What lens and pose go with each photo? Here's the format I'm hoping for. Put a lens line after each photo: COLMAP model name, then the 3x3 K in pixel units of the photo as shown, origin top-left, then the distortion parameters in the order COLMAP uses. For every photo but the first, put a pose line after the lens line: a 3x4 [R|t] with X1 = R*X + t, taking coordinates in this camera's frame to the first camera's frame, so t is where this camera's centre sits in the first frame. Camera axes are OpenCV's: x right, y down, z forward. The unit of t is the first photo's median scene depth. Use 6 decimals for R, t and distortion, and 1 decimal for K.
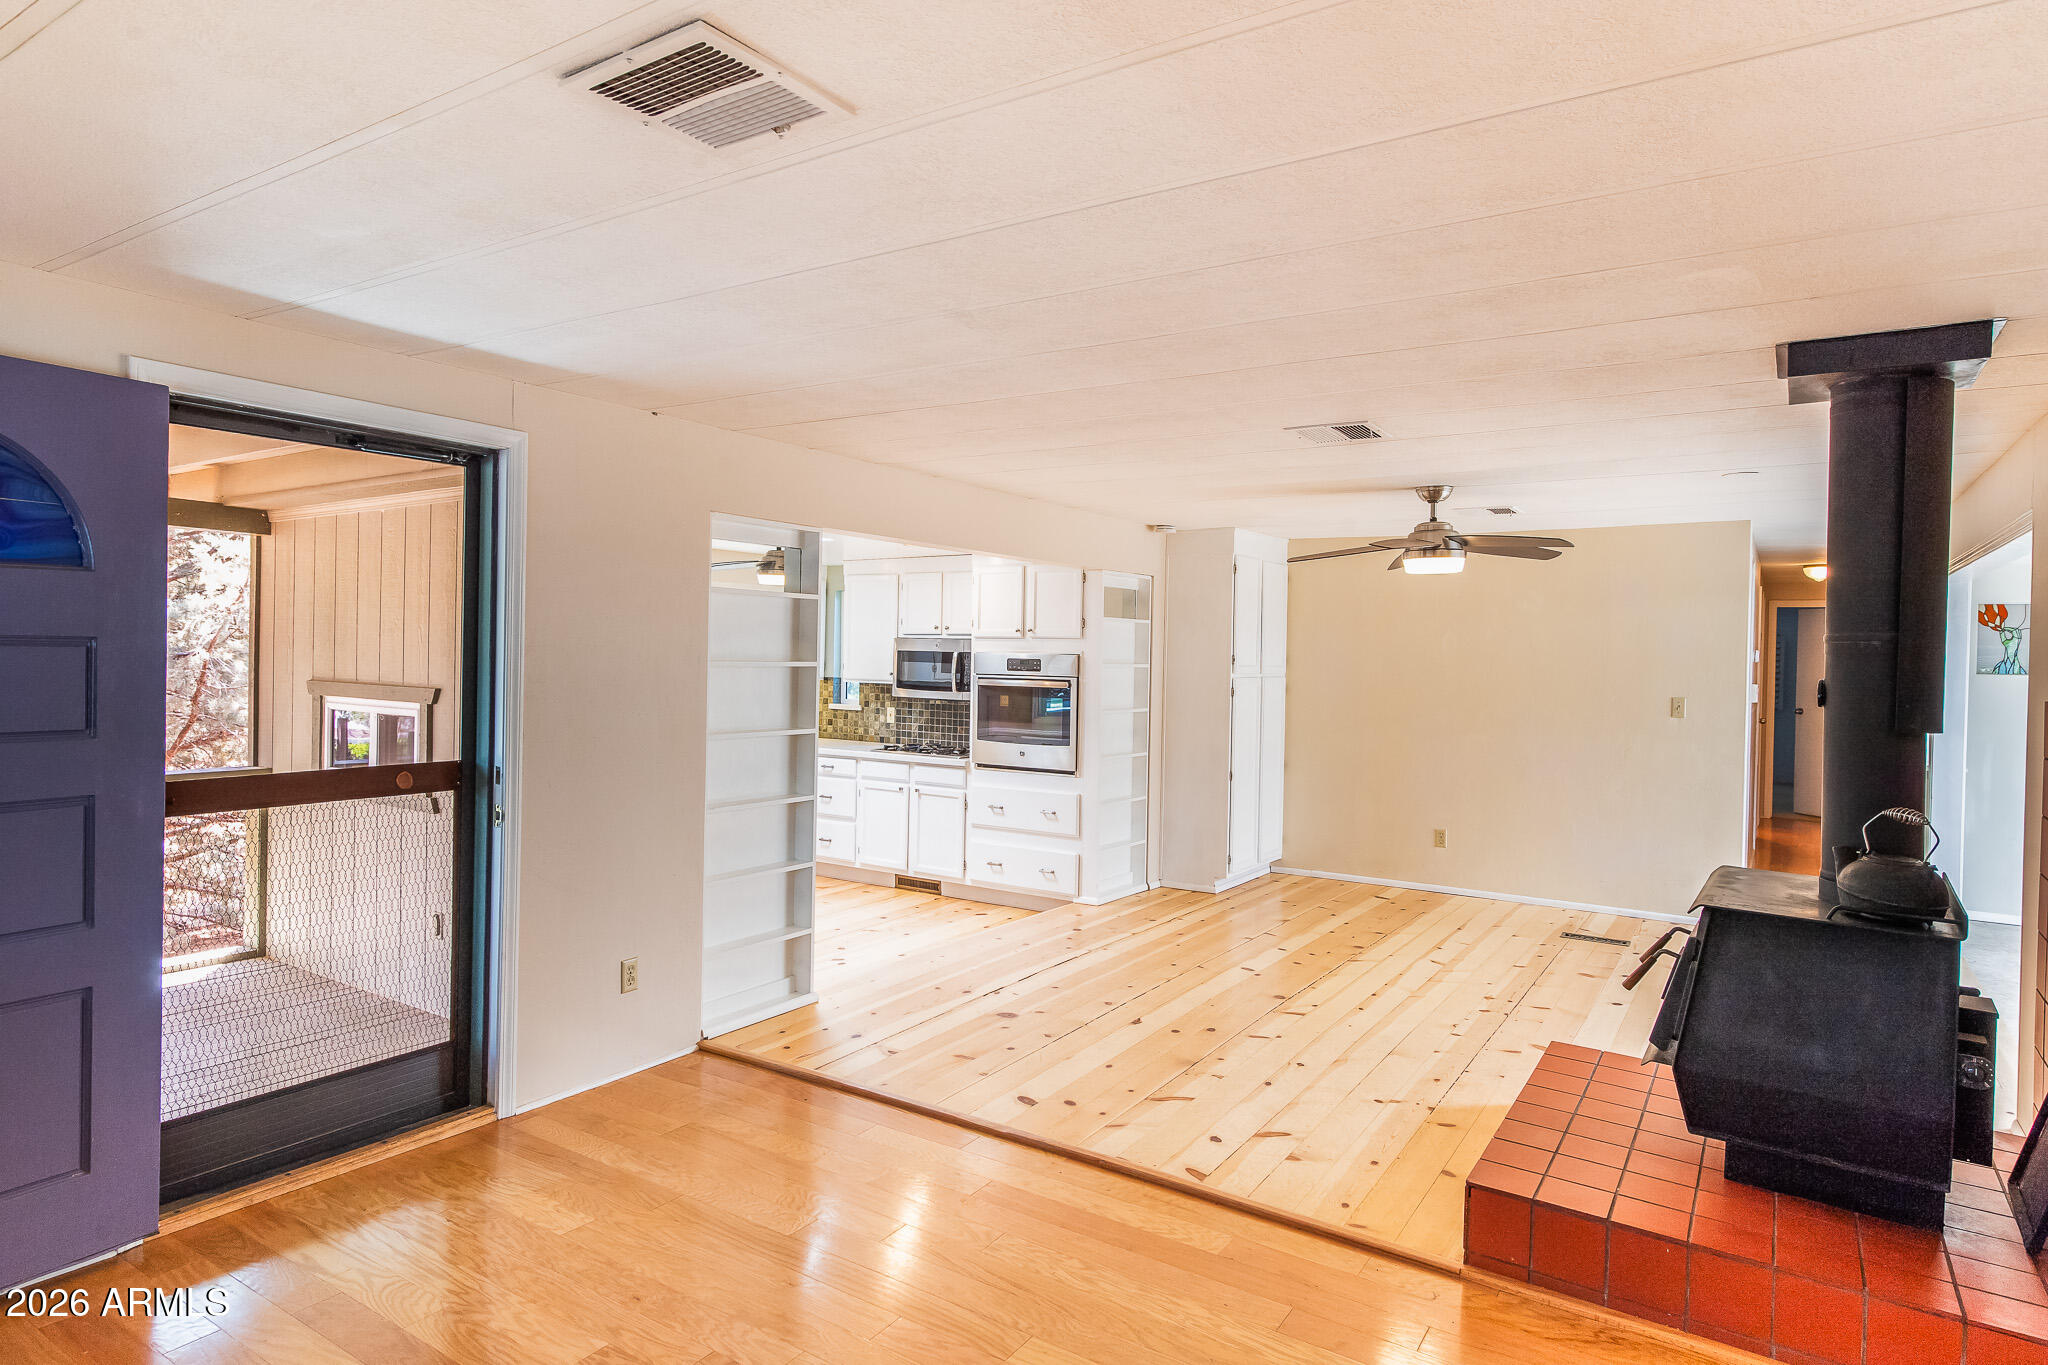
lens RADIAL K [[1142.9, 0, 1024.0], [0, 1142.9, 682.5], [0, 0, 1]] dist [0.002233, 0.000270]
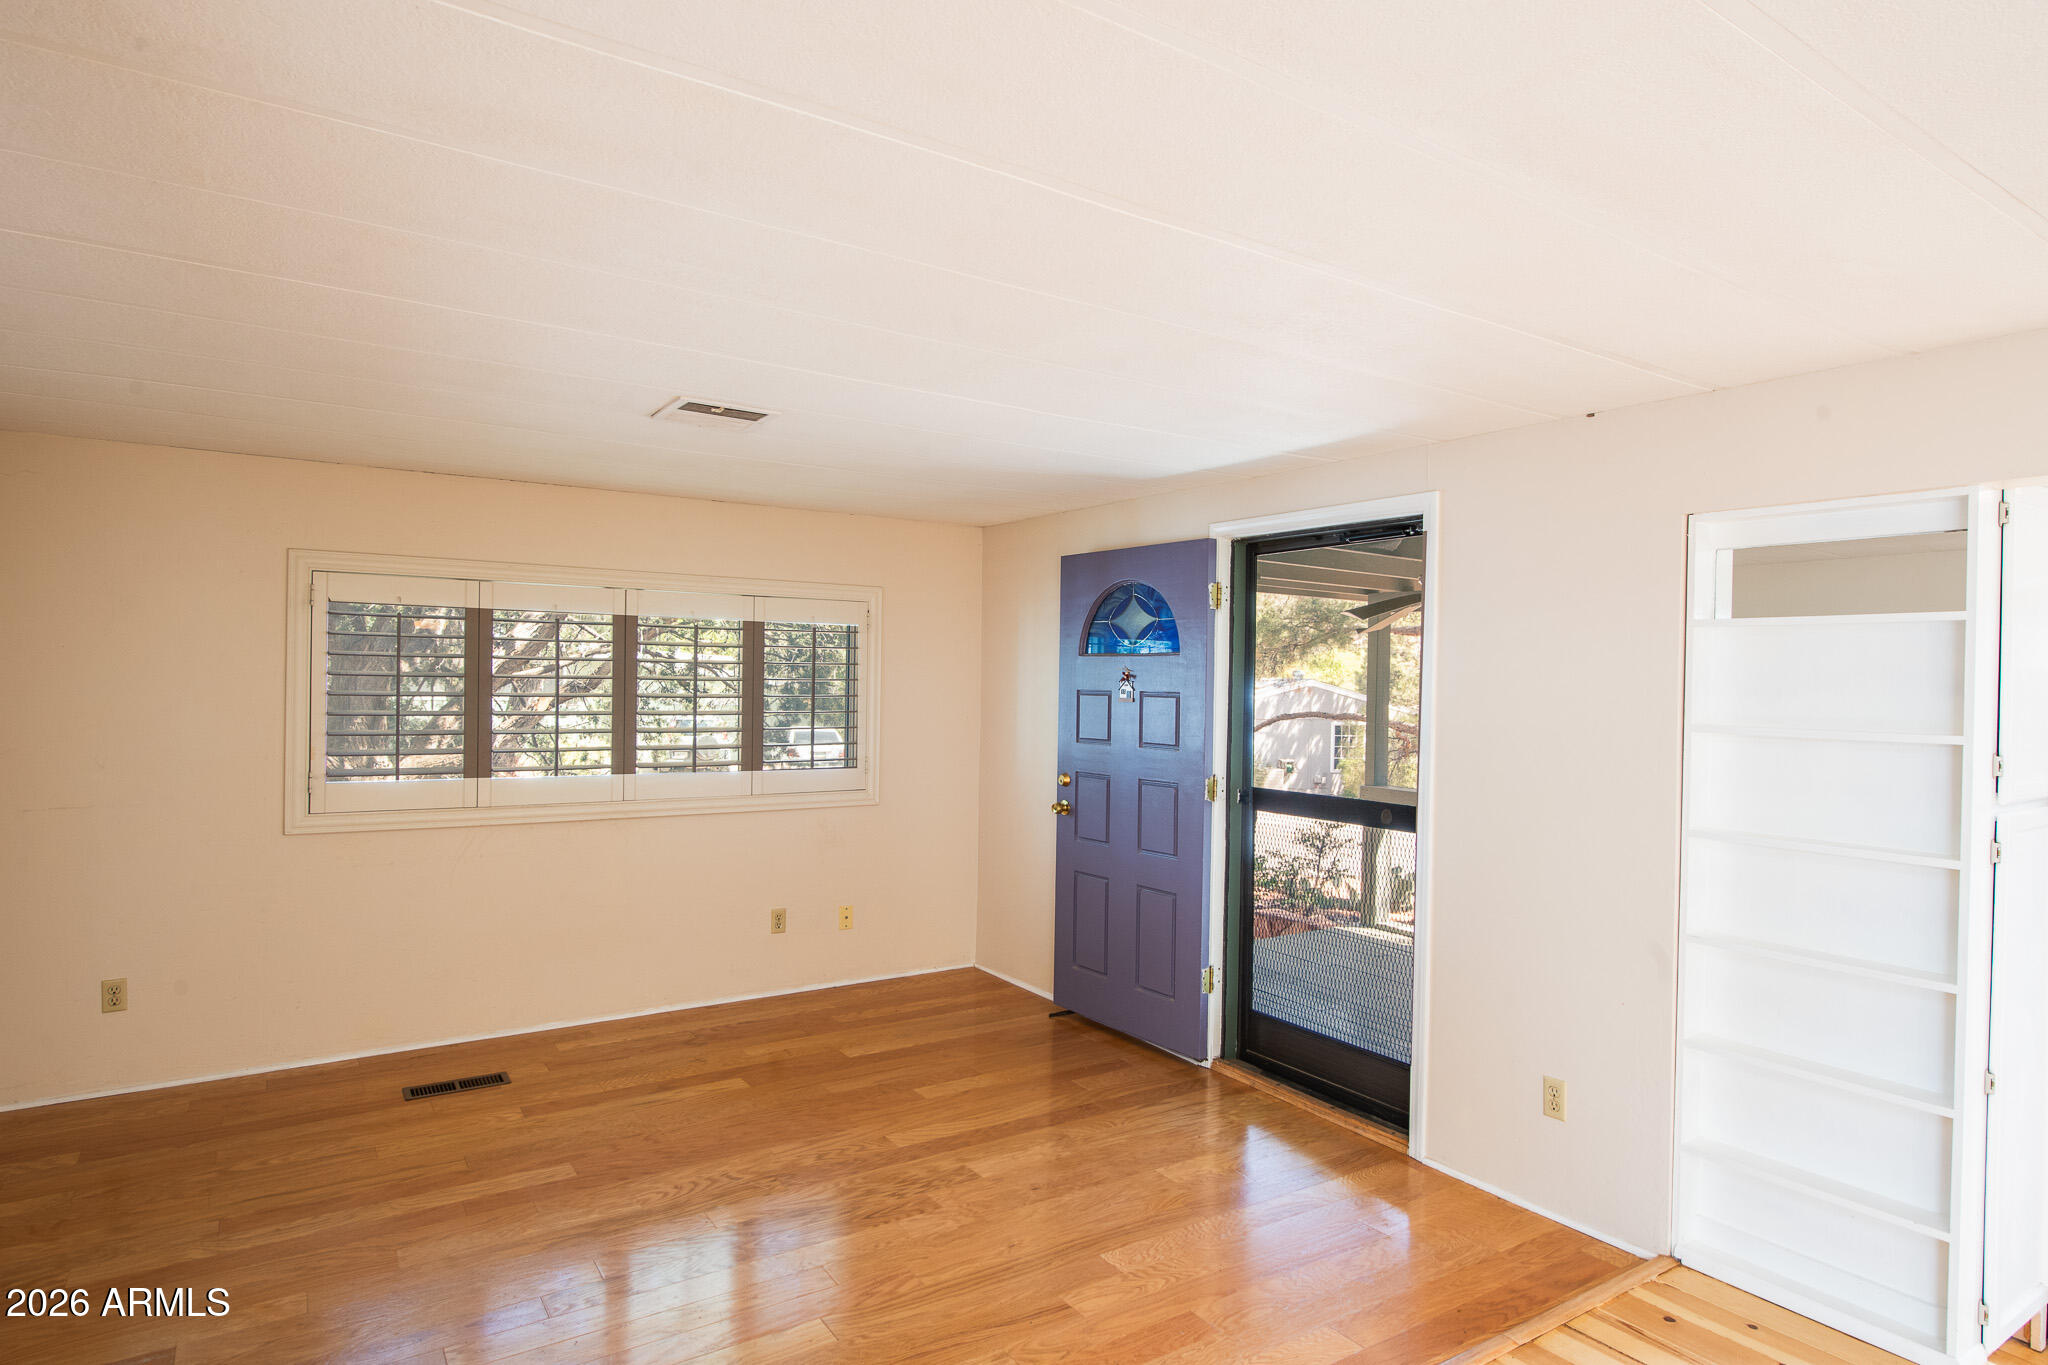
lens RADIAL K [[1142.9, 0, 1024.0], [0, 1142.9, 682.5], [0, 0, 1]] dist [0.002233, 0.000270]
pose [[-0.388544, -0.014495, -0.921316, 0.802572], [-0.048585, 0.998808, 0.004775, -0.045102], [0.920149, 0.046617, -0.388785, 1.329617]]
